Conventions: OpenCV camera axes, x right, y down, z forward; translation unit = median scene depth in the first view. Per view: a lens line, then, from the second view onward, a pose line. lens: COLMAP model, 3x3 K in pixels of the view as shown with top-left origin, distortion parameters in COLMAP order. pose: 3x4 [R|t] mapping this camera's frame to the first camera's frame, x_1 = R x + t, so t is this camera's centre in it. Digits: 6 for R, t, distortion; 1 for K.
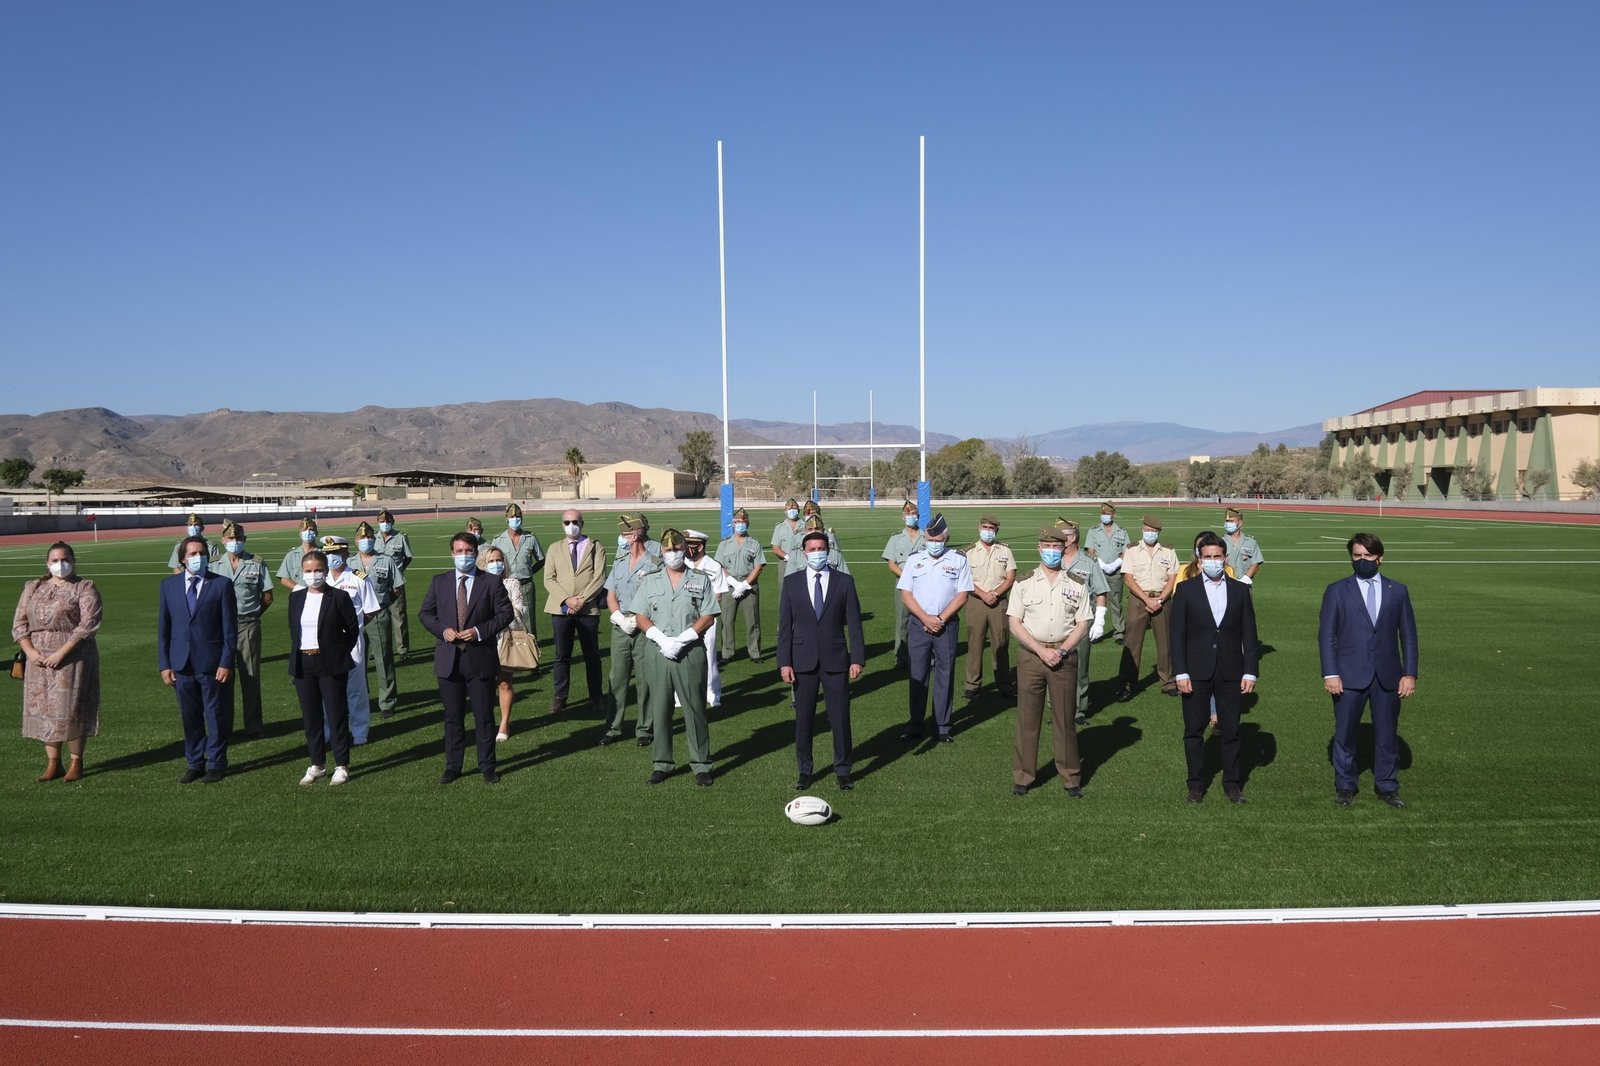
lens RADIAL K [[1292.0, 0, 801.2], [0, 1292.0, 538.4], [0, 0, 1]] dist [0.003993, -0.009806]
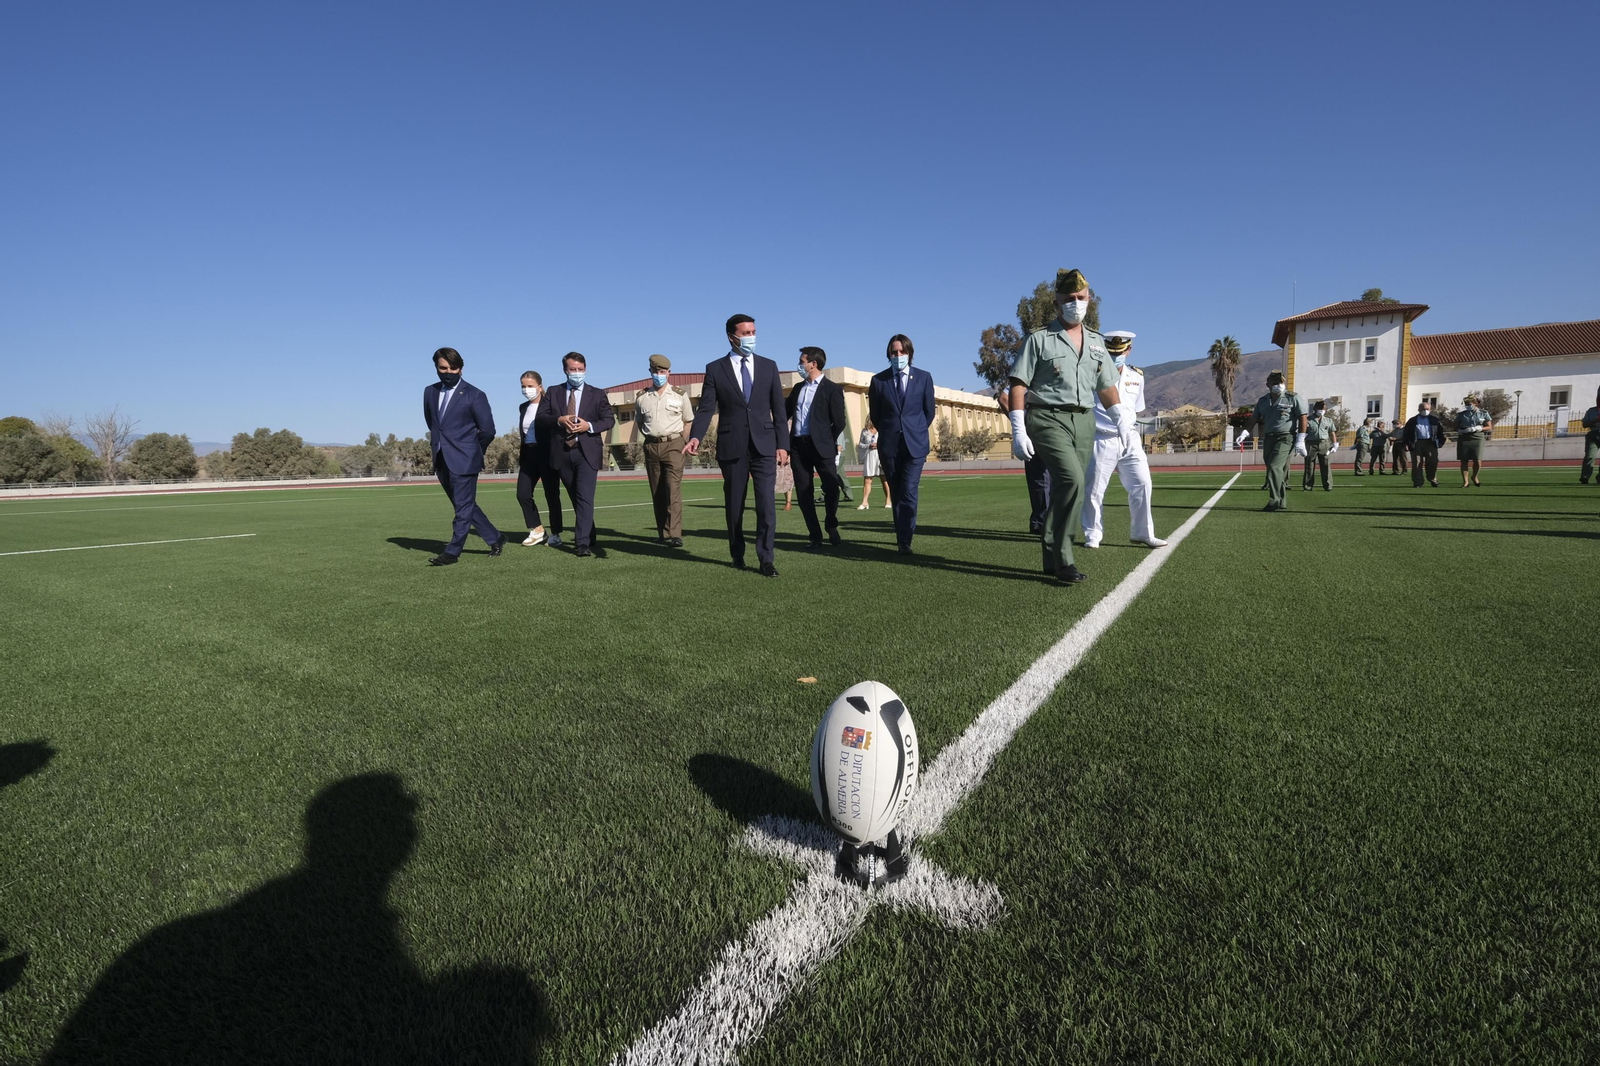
lens RADIAL K [[695.9, 0, 804.9], [0, 695.9, 535.3], [0, 0, 1]] dist [-0.008098, 0.002387]
pose [[0.508565, -0.095550, 0.855705, 0.006780], [0.054578, 0.995402, 0.078712, -0.011263], [-0.859292, 0.006672, 0.511442, 0.440258]]
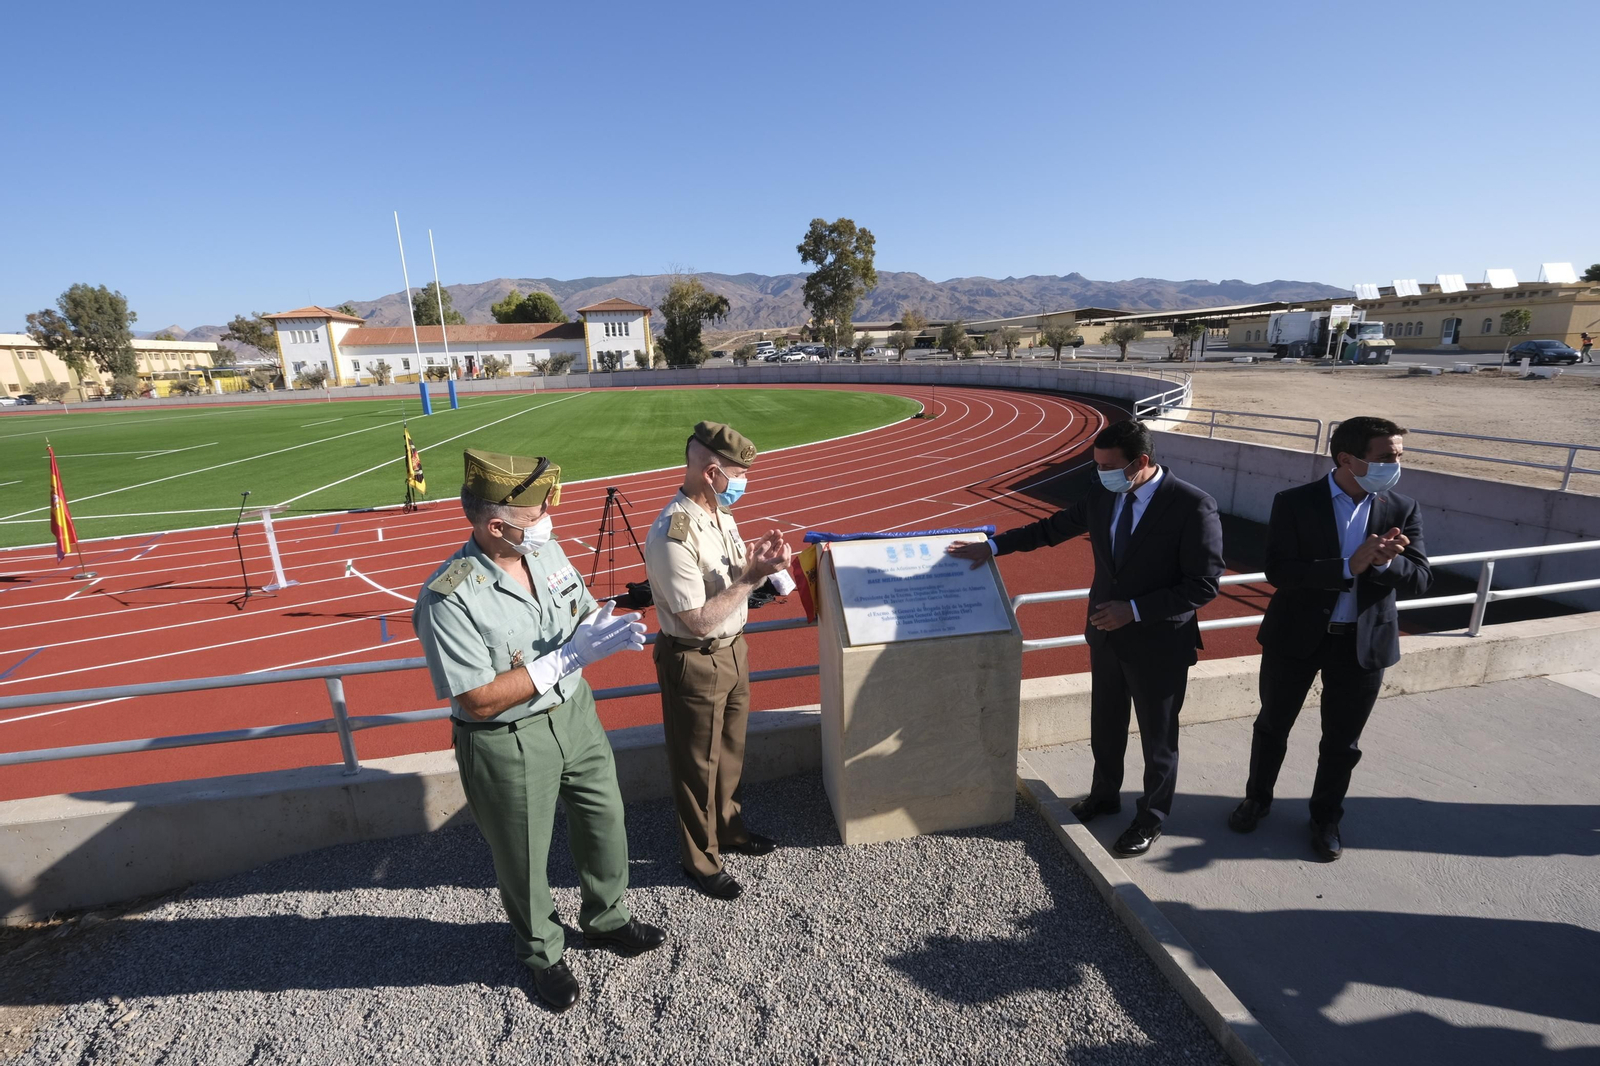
lens RADIAL K [[691.4, 0, 797.9], [0, 691.4, 538.3], [0, 0, 1]] dist [-0.002771, 0.000850]
pose [[-0.217273, -0.228269, 0.949044, -0.265839], [0.073634, 0.965668, 0.249125, -0.006229], [-0.973330, 0.124010, -0.193006, 0.128435]]
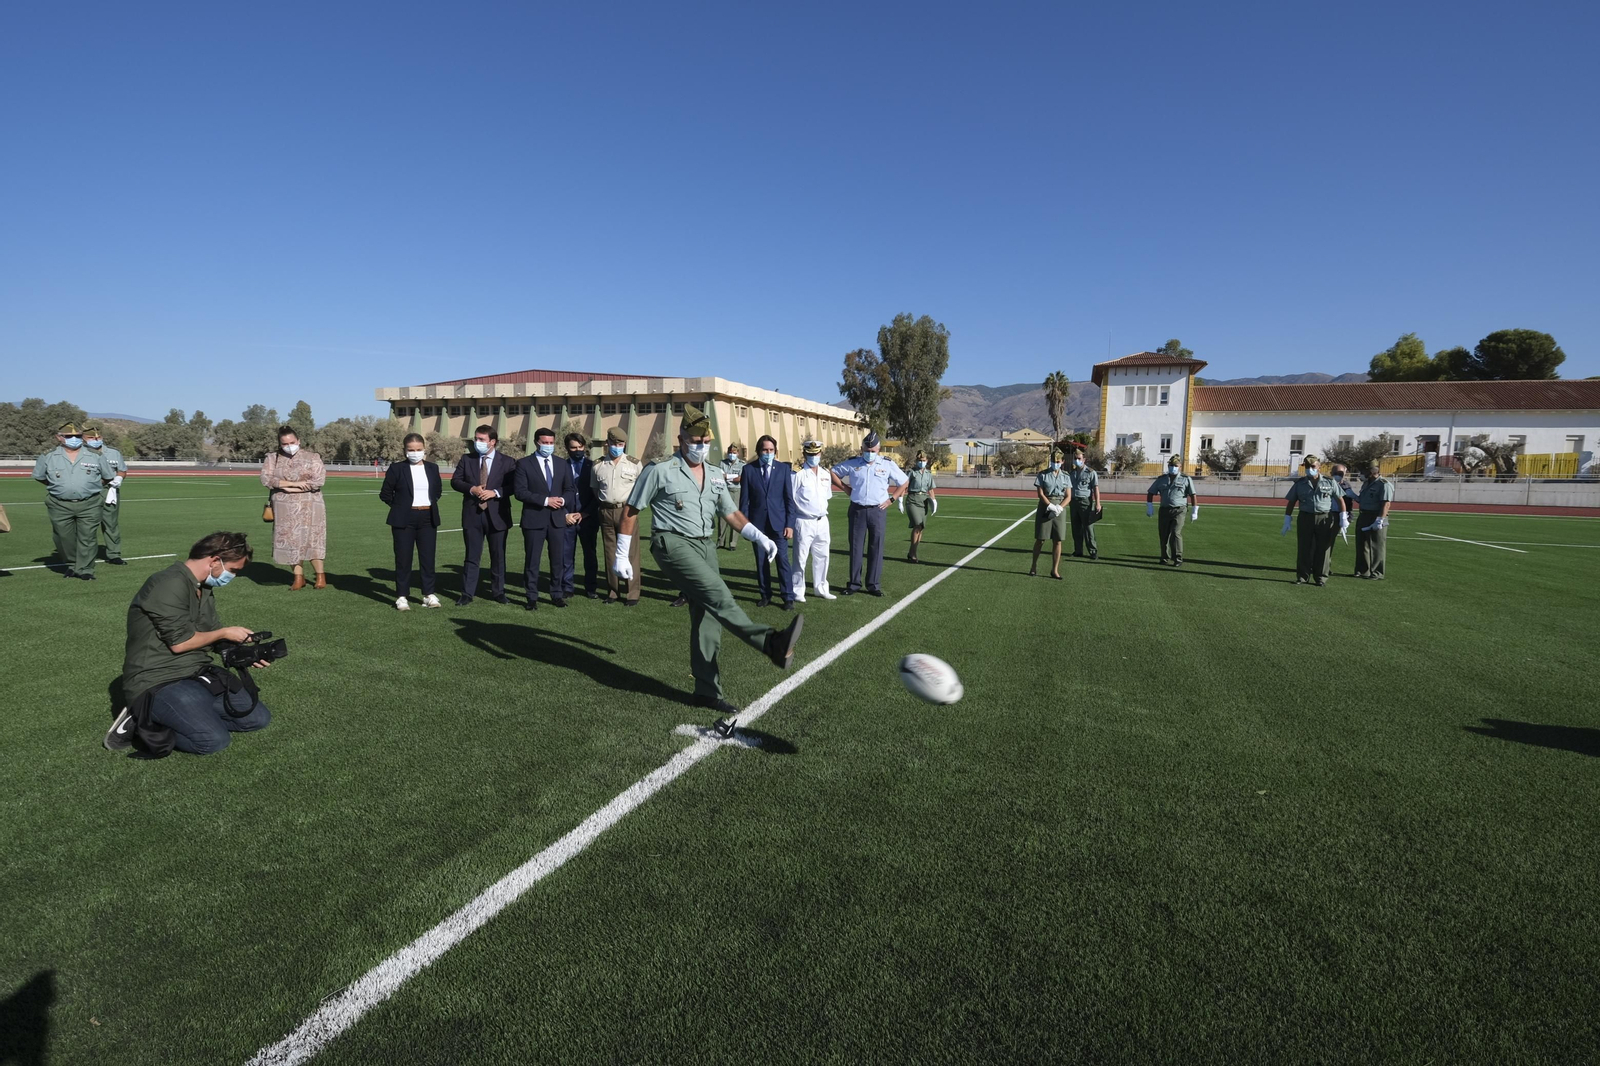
lens RADIAL K [[695.9, 0, 807.5], [0, 695.9, 520.3], [0, 0, 1]] dist [-0.008098, 0.002387]
pose [[0.334442, -0.060999, 0.940440, -0.002960], [0.013416, 0.998110, 0.059969, -0.014231], [-0.942321, -0.007439, 0.334628, 0.435243]]
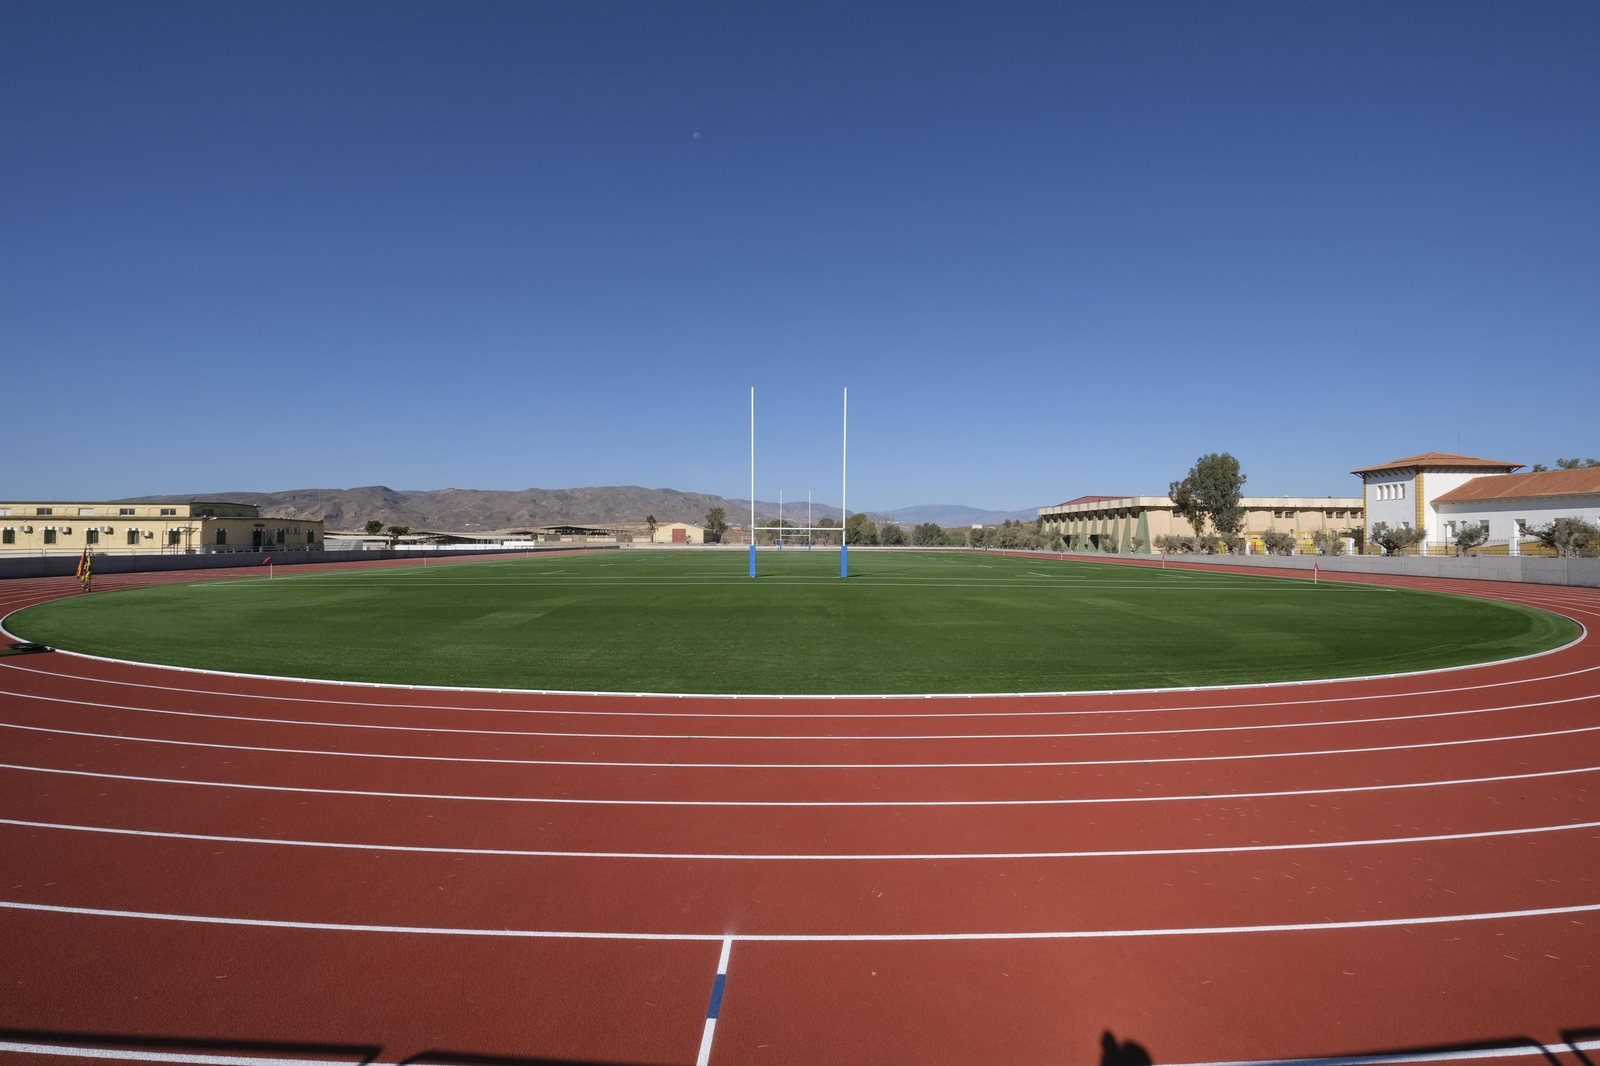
lens RADIAL K [[695.9, 0, 804.4], [0, 695.9, 524.4], [0, 0, 1]] dist [-0.008098, 0.002387]
pose [[0.998404, 0.017532, 0.053687, -0.006853], [-0.014451, 0.998256, -0.057246, -0.002353], [-0.054596, 0.056379, 0.996916, -0.031146]]
